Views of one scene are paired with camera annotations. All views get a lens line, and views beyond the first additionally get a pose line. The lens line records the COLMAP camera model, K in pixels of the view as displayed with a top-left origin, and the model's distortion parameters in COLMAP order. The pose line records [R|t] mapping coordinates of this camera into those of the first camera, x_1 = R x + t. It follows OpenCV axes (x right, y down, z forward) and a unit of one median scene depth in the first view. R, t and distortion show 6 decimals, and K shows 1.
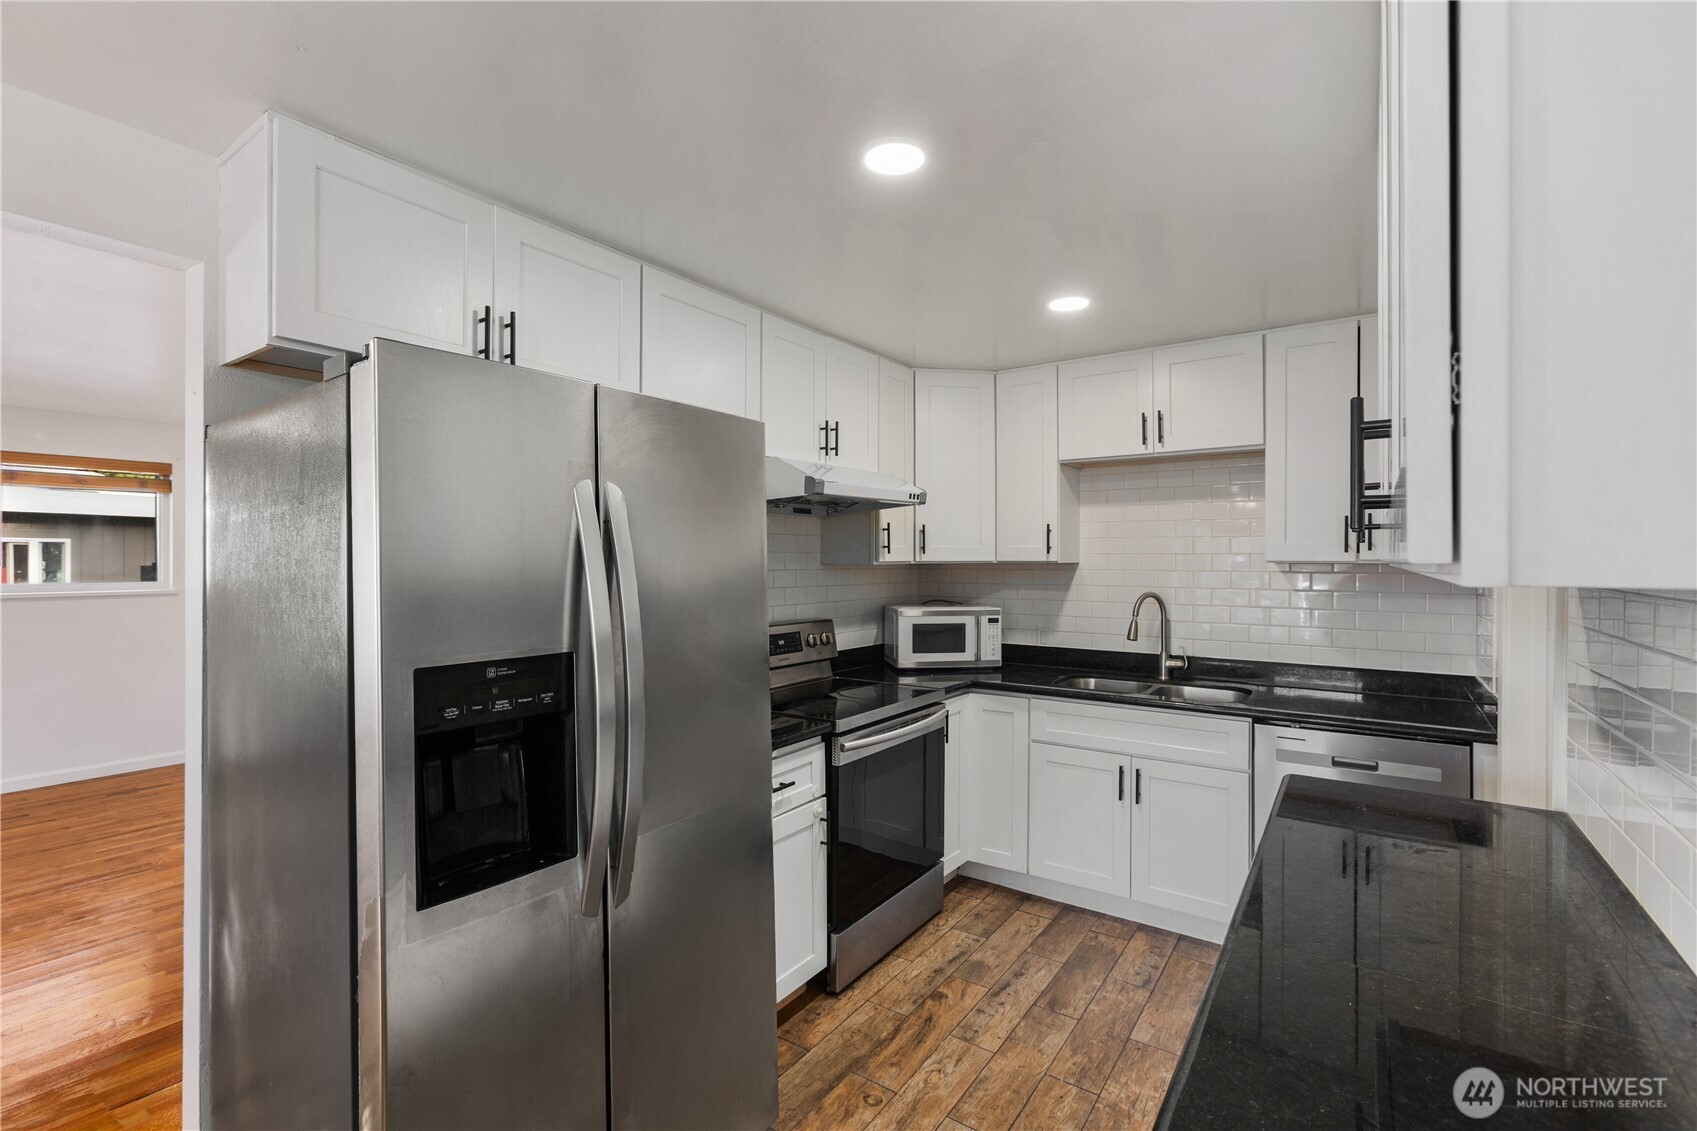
lens RADIAL K [[751.9, 0, 842.1], [0, 751.9, 559.8], [0, 0, 1]] dist [-0.003244, 0.005734]
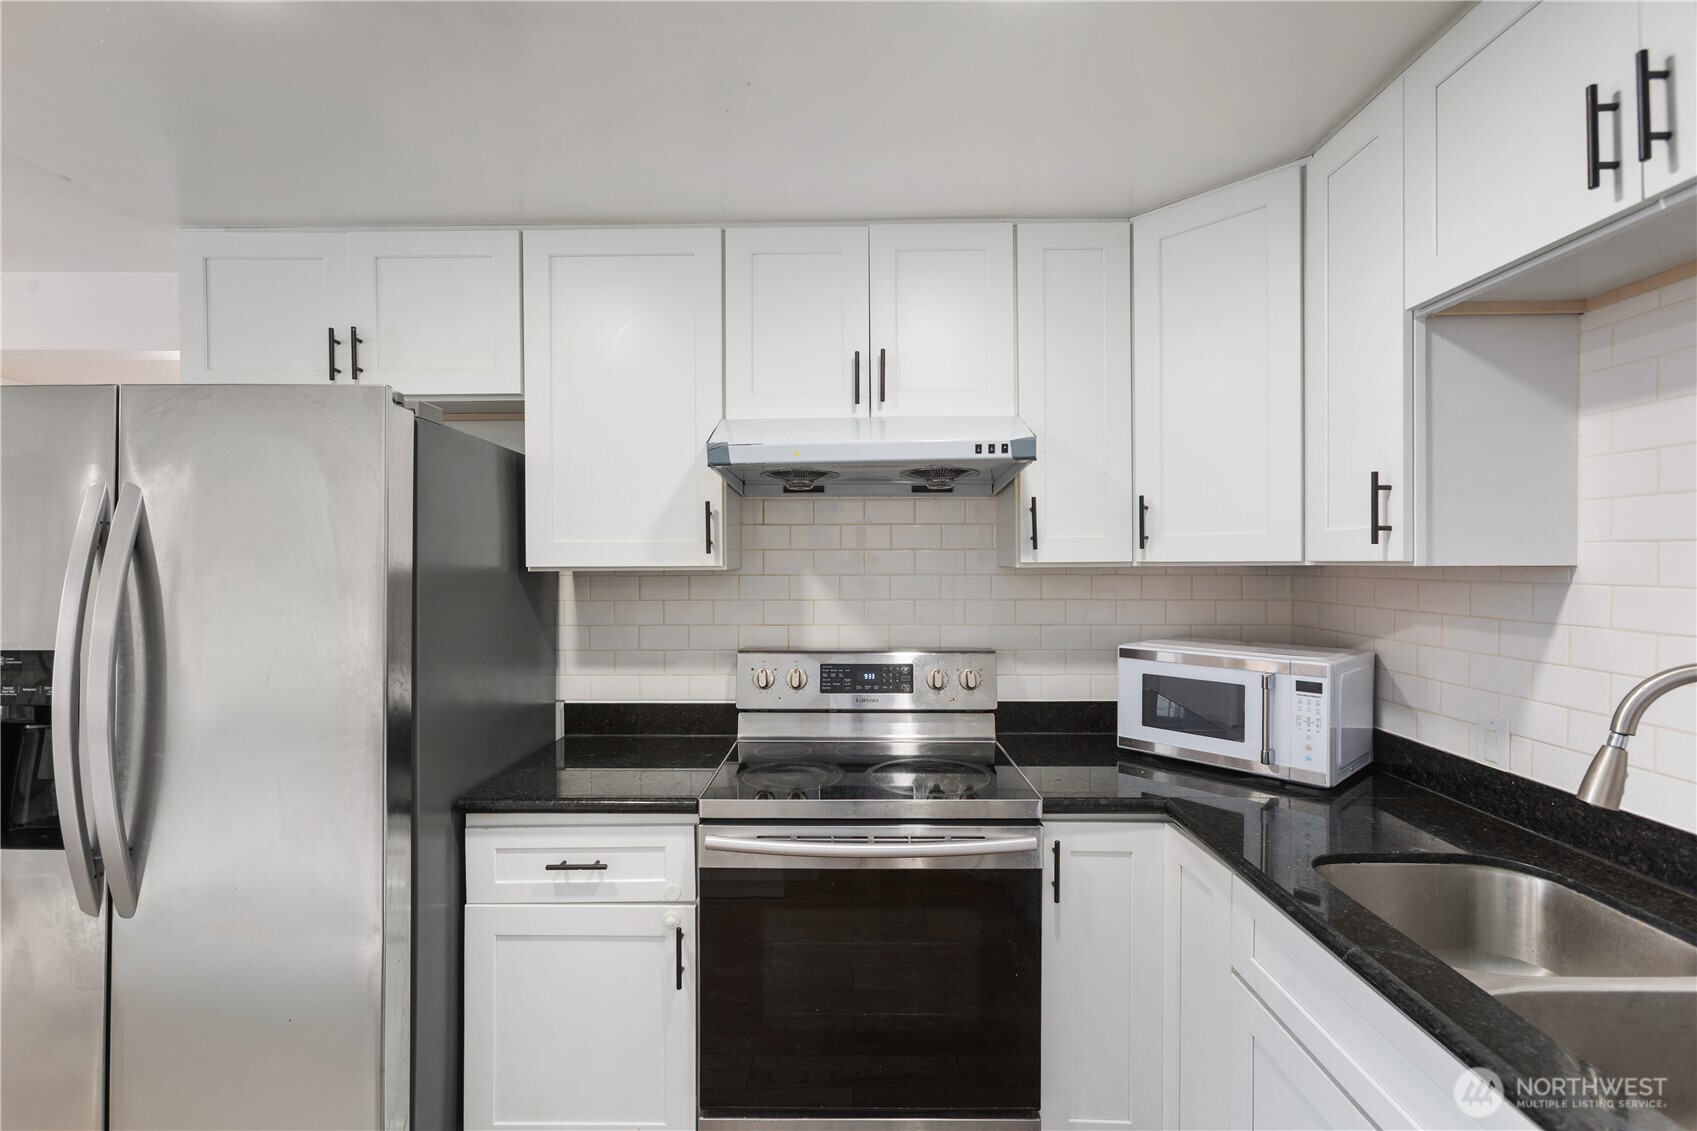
lens RADIAL K [[751.9, 0, 849.5], [0, 751.9, 566.0], [0, 0, 1]] dist [-0.003244, 0.005734]
pose [[0.571897, 0.003177, -0.820319, 0.462975], [0.002127, 0.999983, 0.005356, 0.001492], [0.820323, -0.004808, 0.571881, 0.539901]]
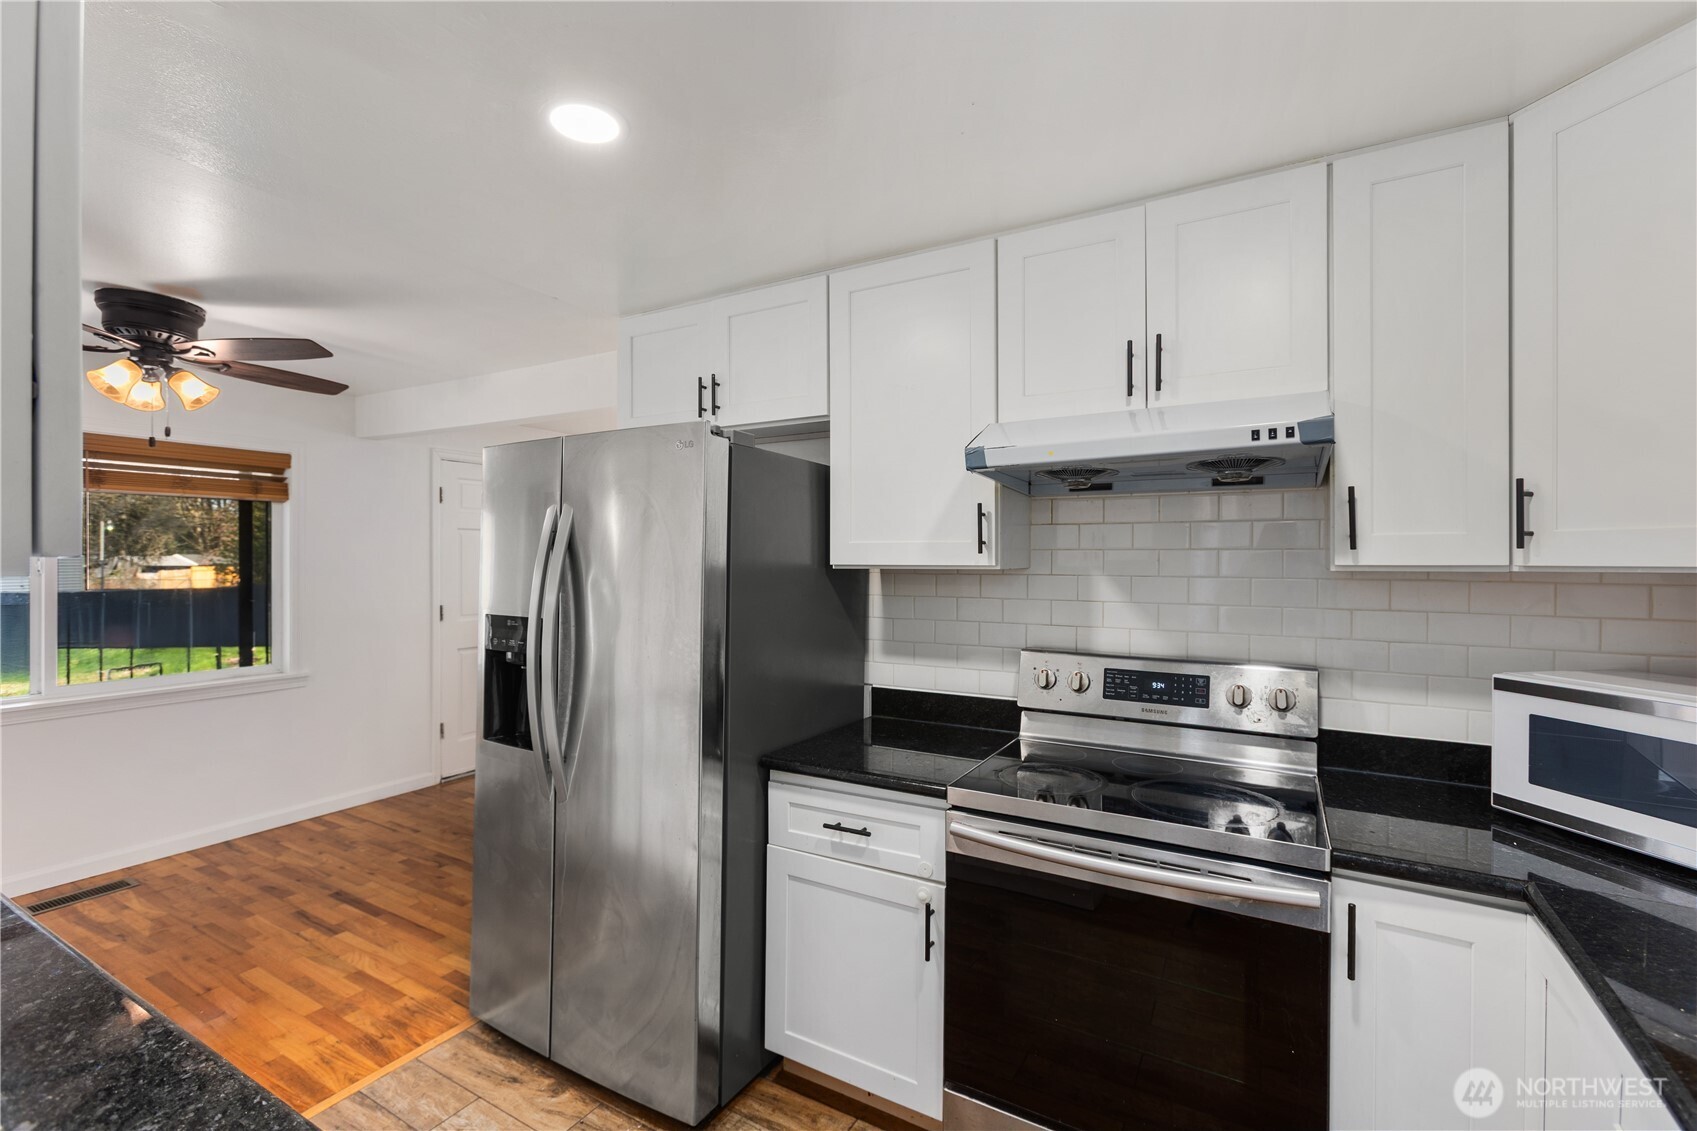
lens RADIAL K [[751.9, 0, 851.2], [0, 751.9, 556.9], [0, 0, 1]] dist [-0.003244, 0.005734]
pose [[0.099129, -0.001913, -0.995073, 0.516115], [-0.005096, 0.999984, -0.002430, -0.000390], [0.995062, 0.005311, 0.099118, 0.623306]]
